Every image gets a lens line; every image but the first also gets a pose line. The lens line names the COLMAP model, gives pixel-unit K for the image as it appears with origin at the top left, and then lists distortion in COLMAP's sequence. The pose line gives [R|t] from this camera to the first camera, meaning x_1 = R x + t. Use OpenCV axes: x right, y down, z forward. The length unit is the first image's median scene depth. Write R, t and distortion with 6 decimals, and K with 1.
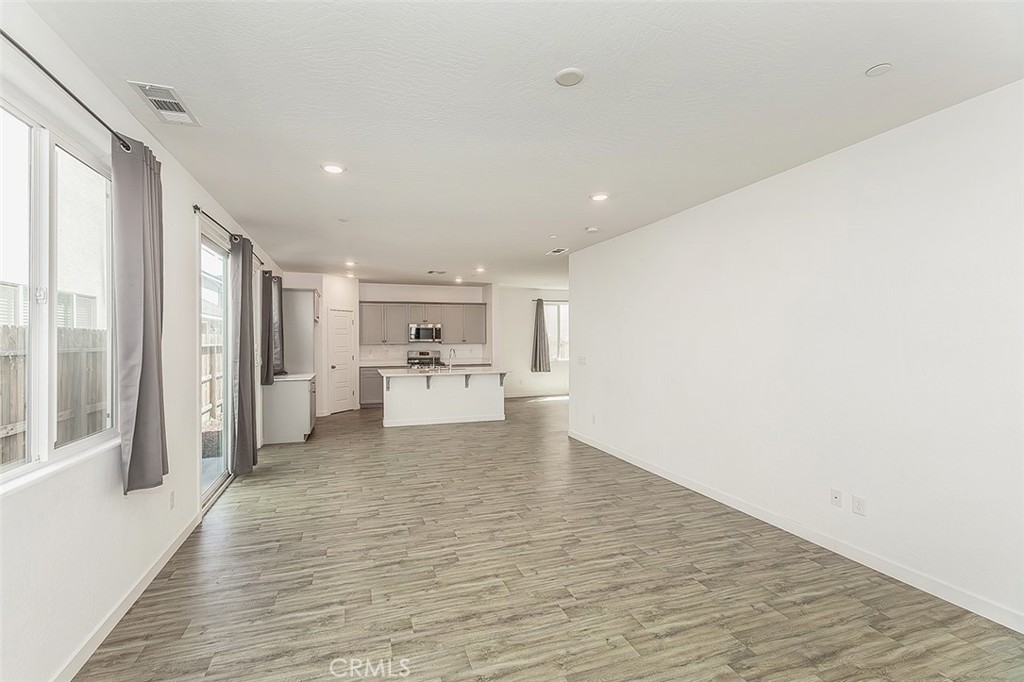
lens RADIAL K [[416.2, 0, 516.6], [0, 416.2, 346.5], [0, 0, 1]] dist [-0.053036, 0.000127]
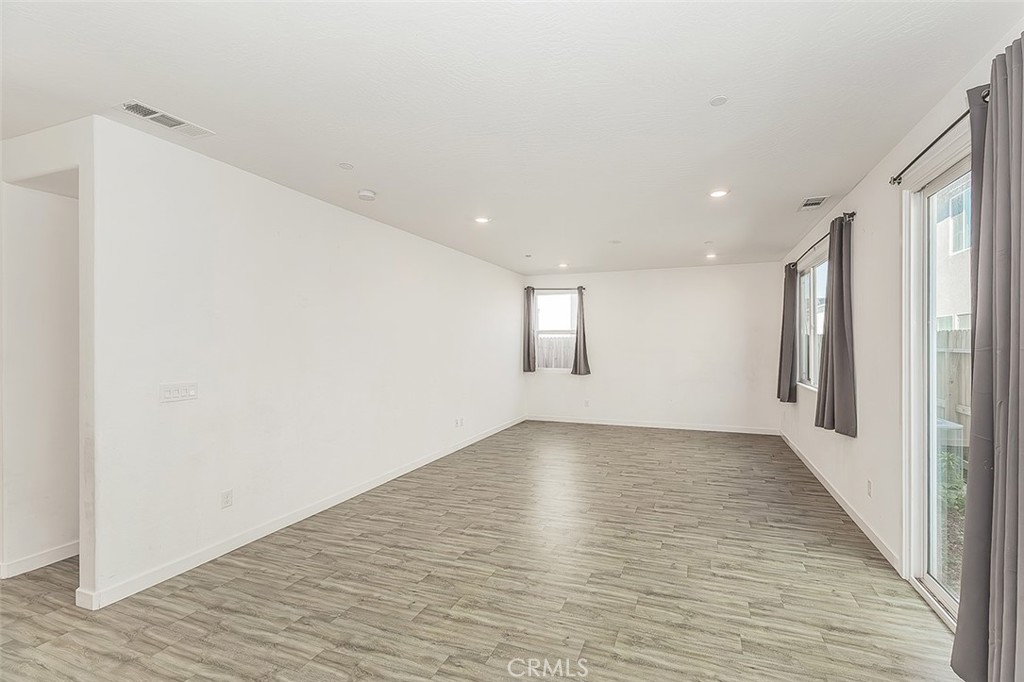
lens RADIAL K [[493.2, 0, 512.0], [0, 493.2, 341.0], [0, 0, 1]] dist [0.001711, -0.000511]
pose [[-0.736606, -0.000189, 0.676322, -0.792361], [0.004322, 0.999978, 0.004987, -0.027587], [-0.676308, 0.006597, -0.736590, 1.995604]]
